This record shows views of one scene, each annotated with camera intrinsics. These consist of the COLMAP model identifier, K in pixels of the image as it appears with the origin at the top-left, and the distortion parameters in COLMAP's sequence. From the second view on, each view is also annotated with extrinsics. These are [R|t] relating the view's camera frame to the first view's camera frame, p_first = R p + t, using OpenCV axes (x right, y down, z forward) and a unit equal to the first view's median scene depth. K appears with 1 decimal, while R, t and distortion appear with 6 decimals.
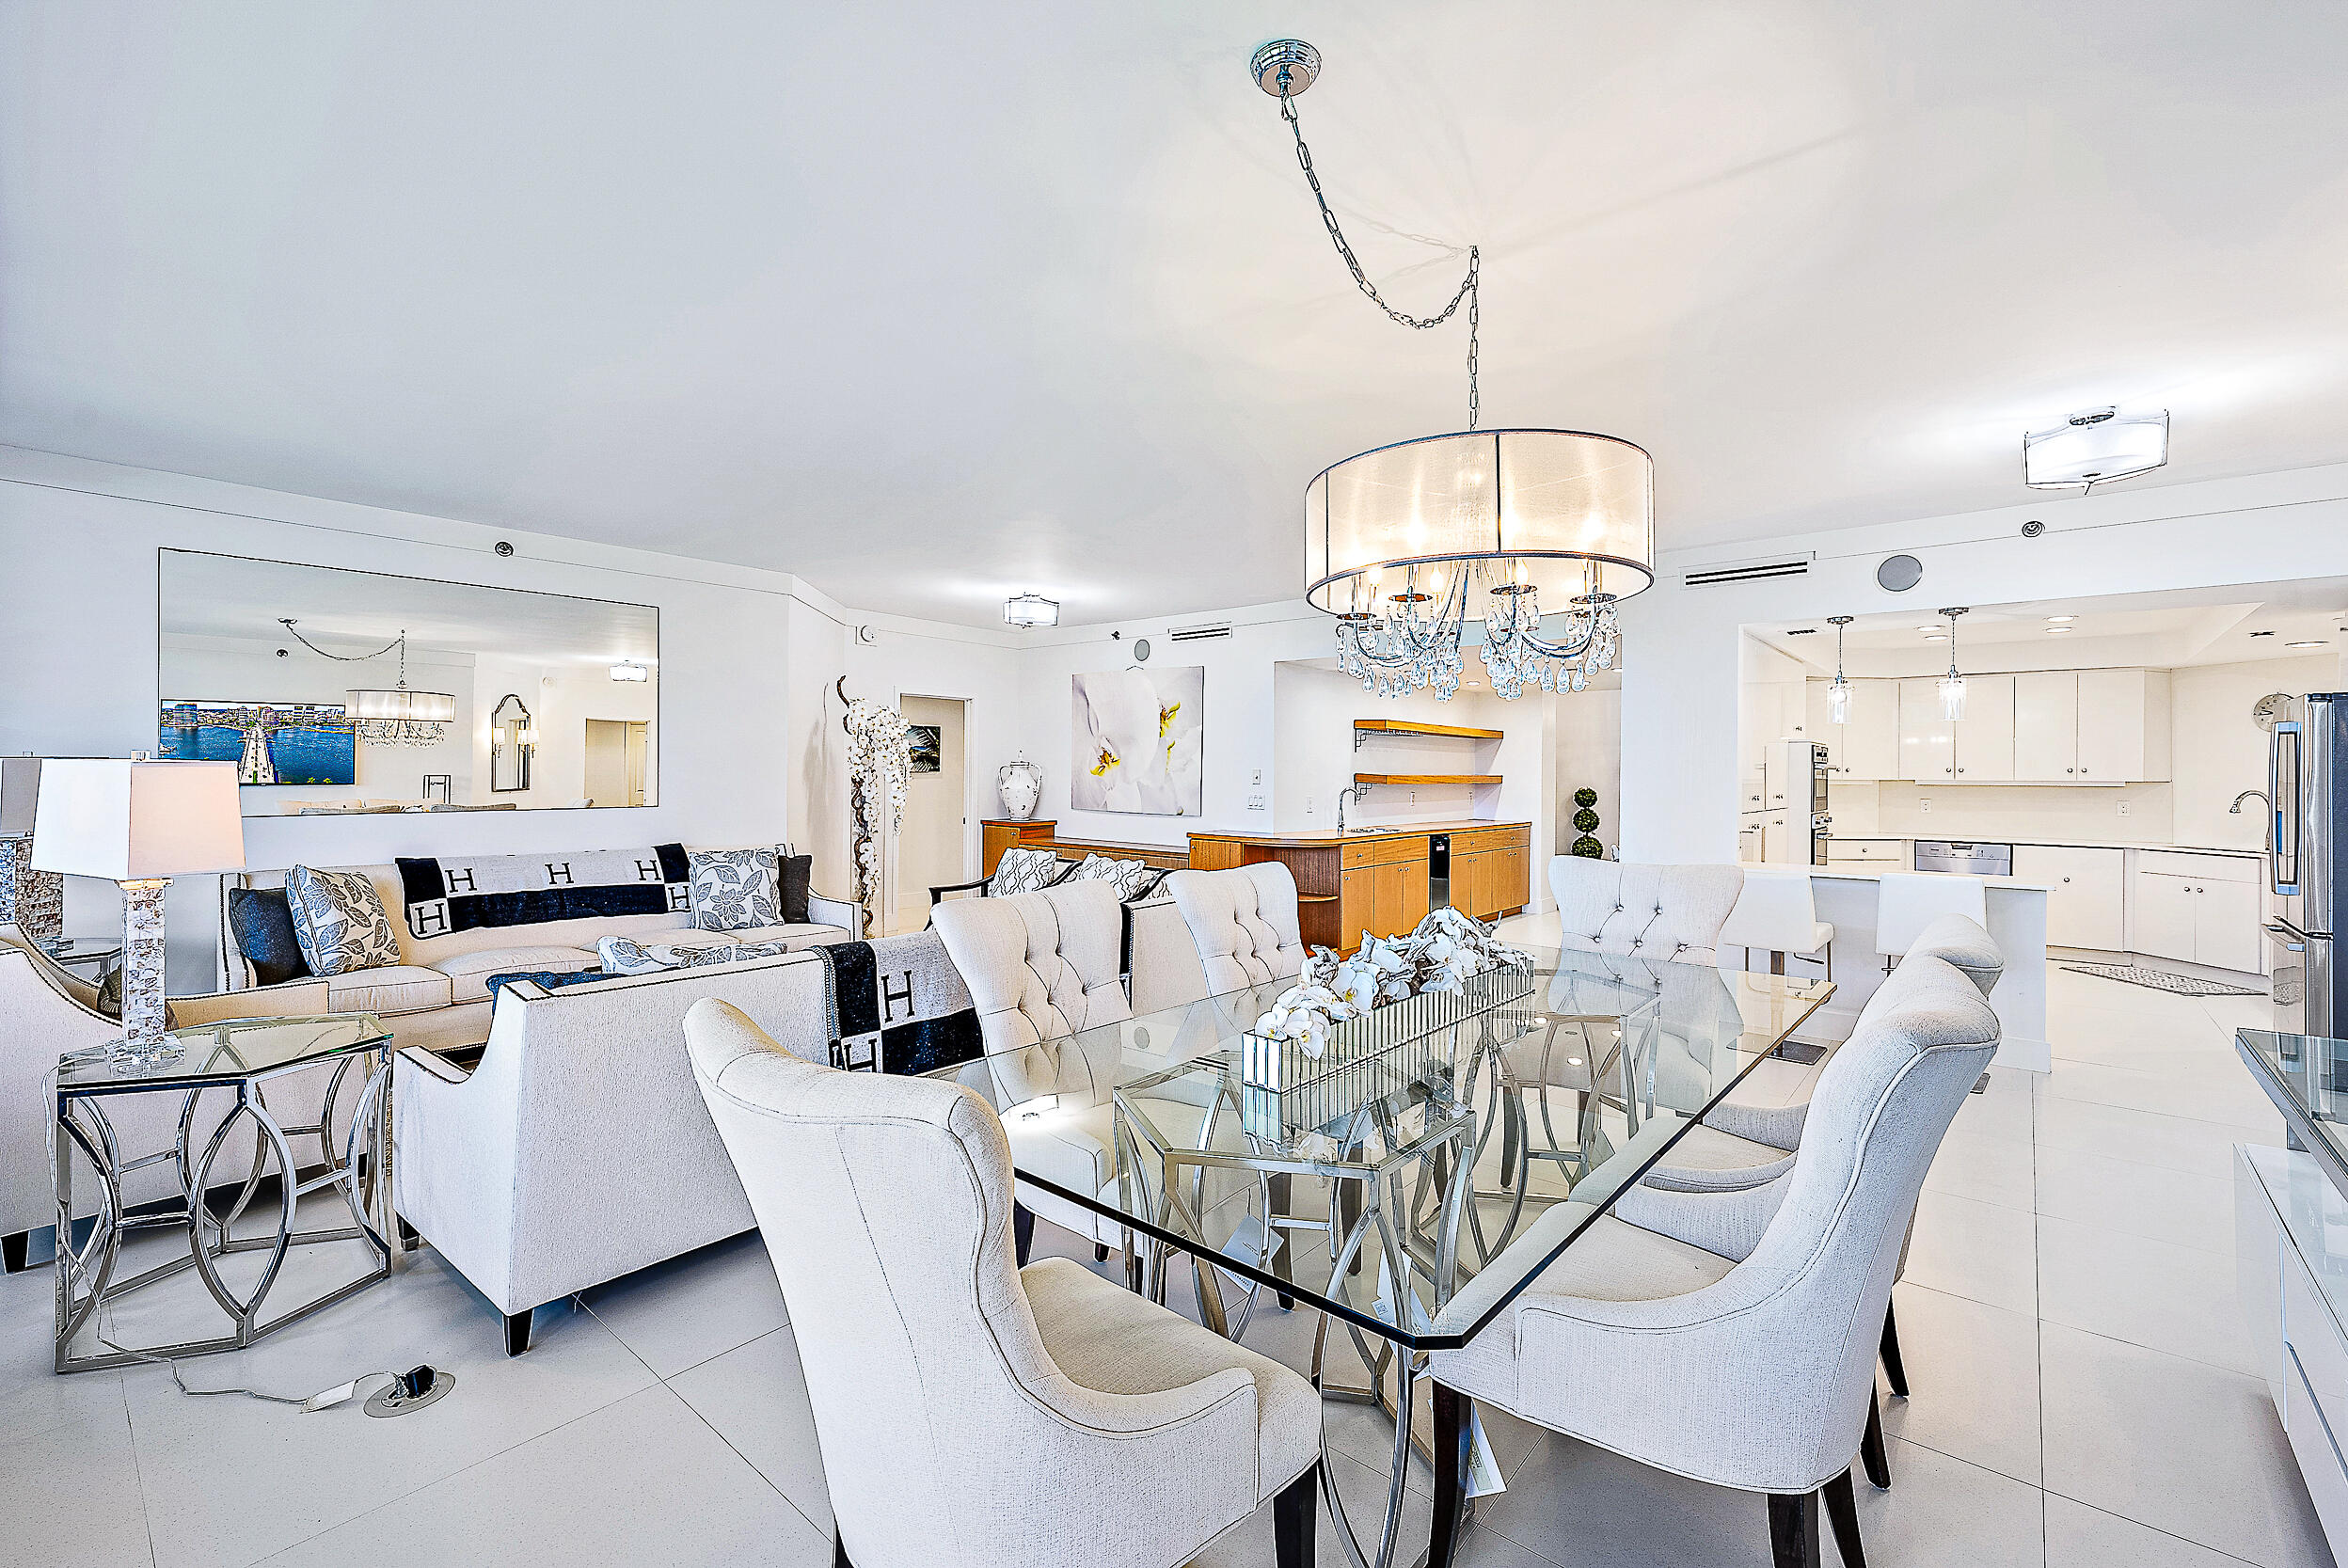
lens RADIAL K [[978.2, 0, 1190.5], [0, 978.2, 775.2], [0, 0, 1]] dist [-0.000405, -0.000033]
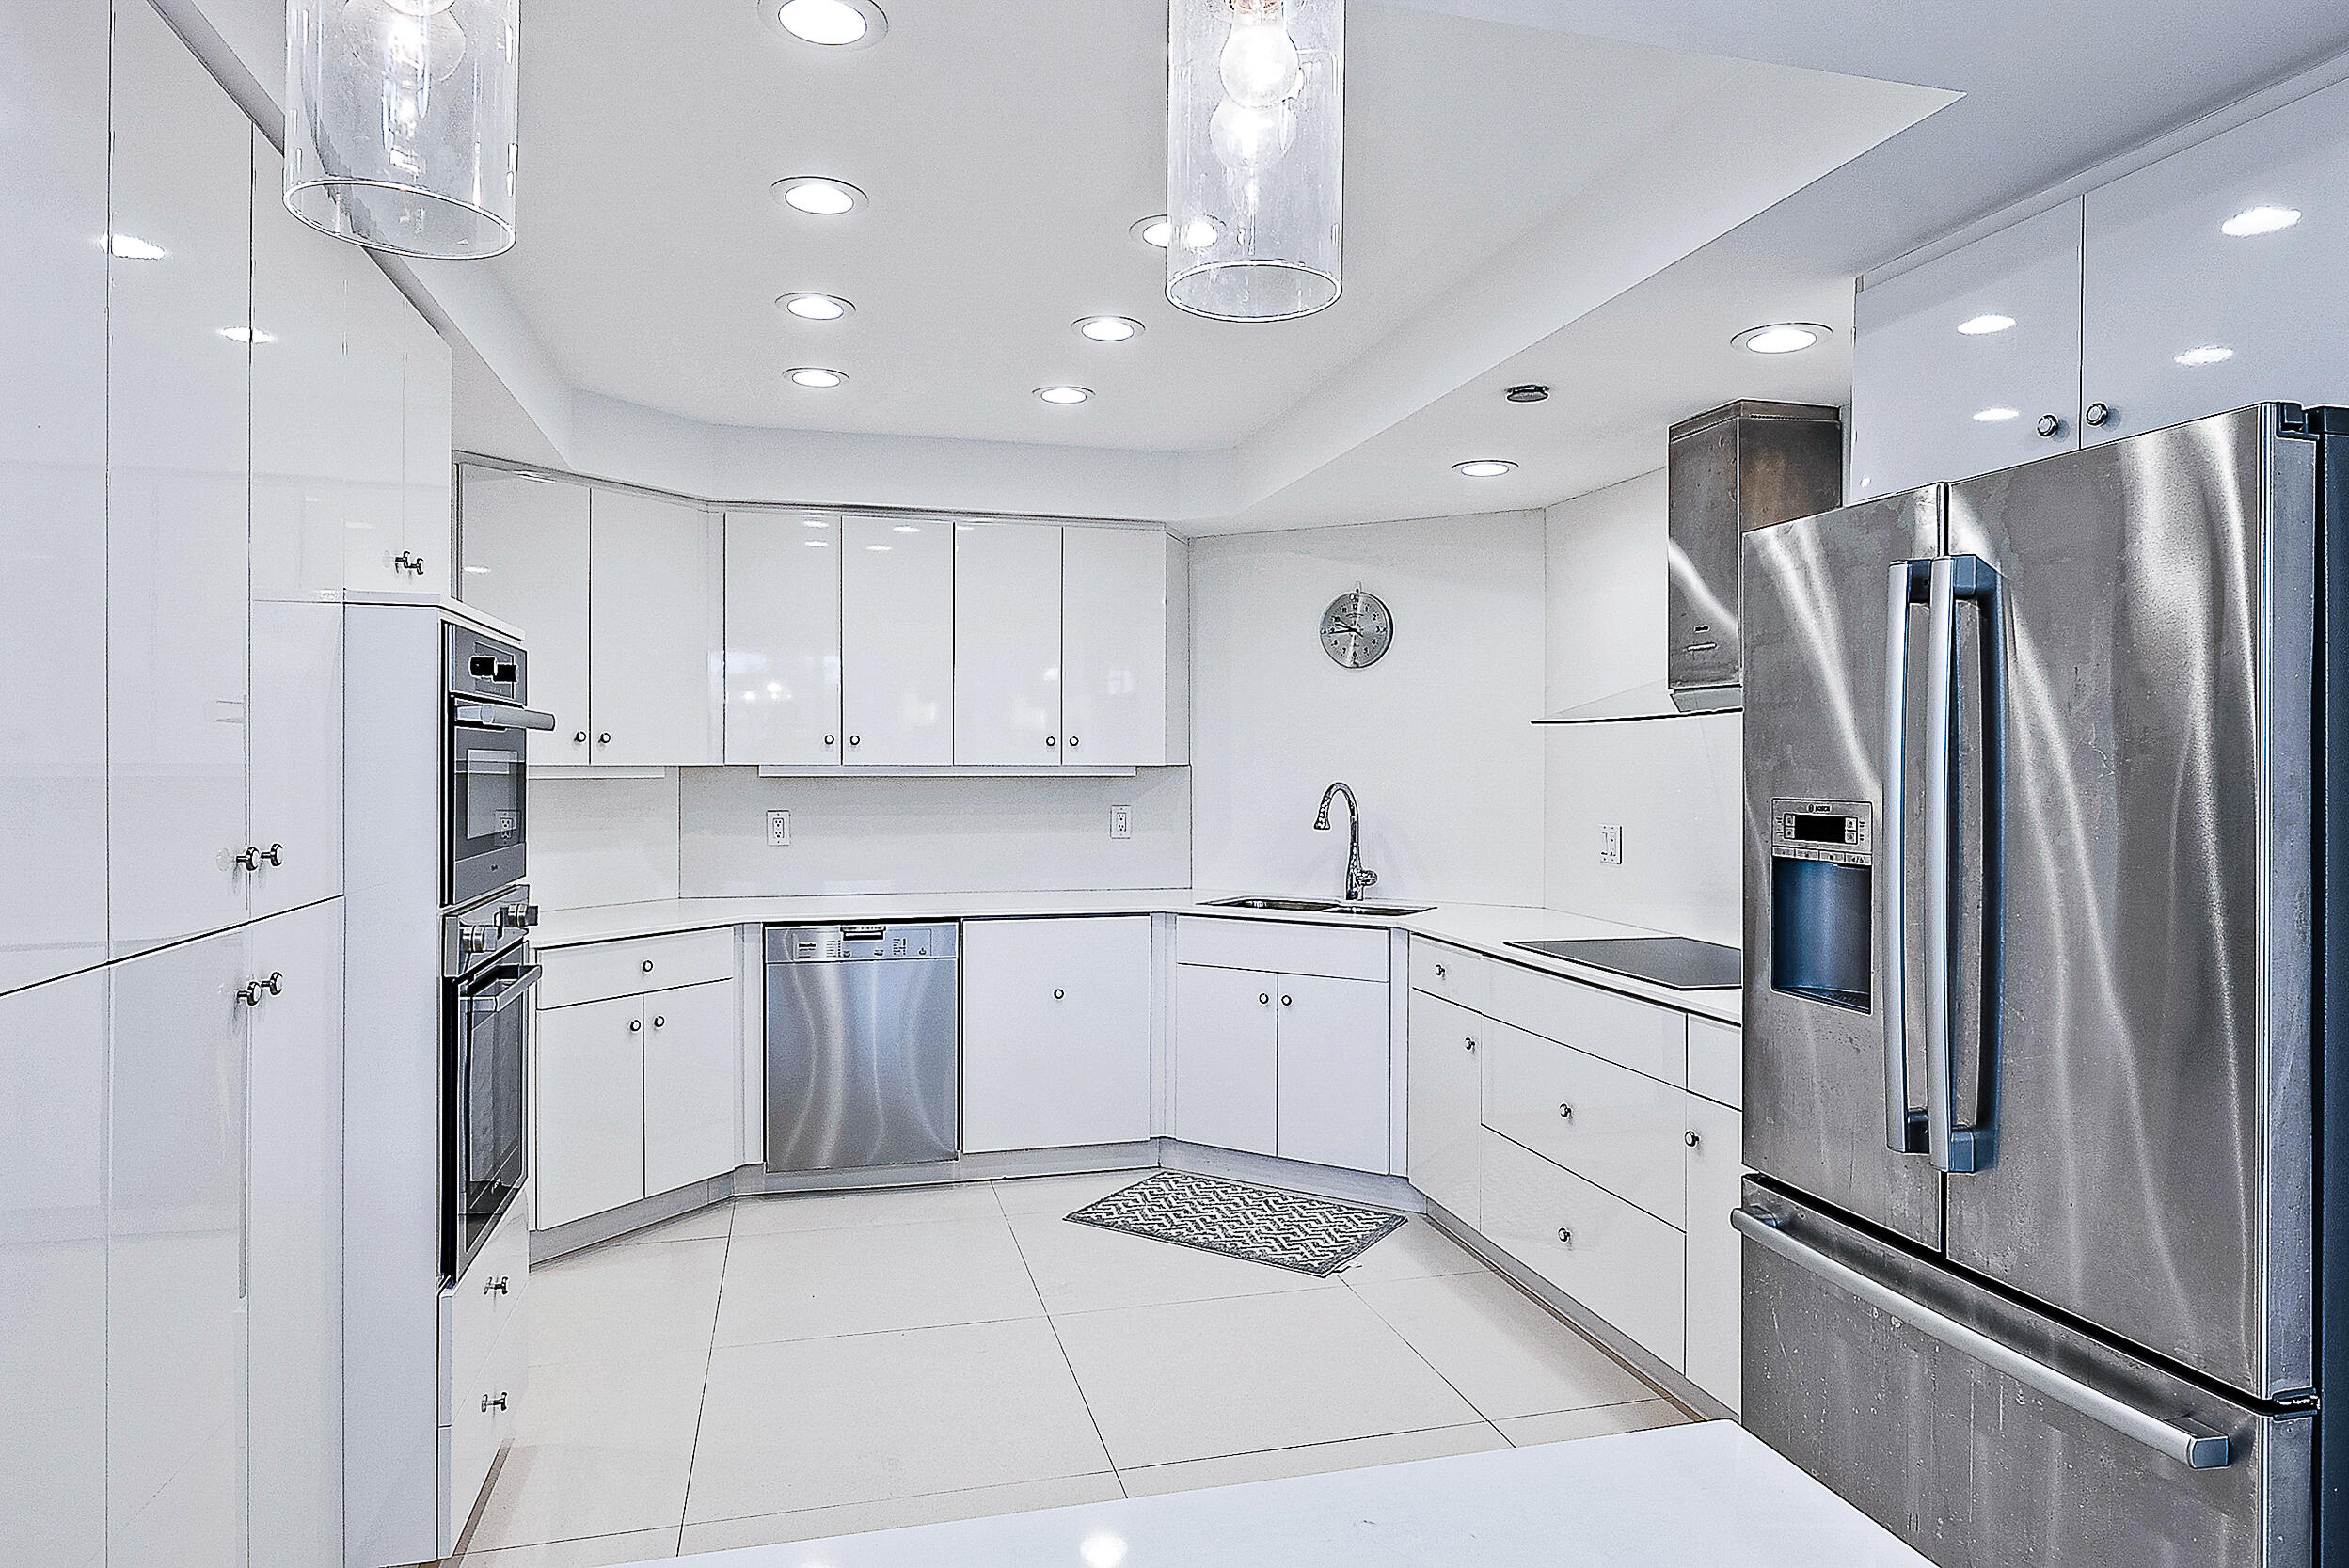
lens RADIAL K [[1404.2, 0, 1179.4], [0, 1404.2, 769.8], [0, 0, 1]] dist [0.001657, 0.000115]
pose [[0.575709, -0.008094, 0.817615, 0.421380], [0.001372, 0.999959, 0.008933, 0.002371], [-0.817654, -0.004021, 0.575696, 0.603551]]
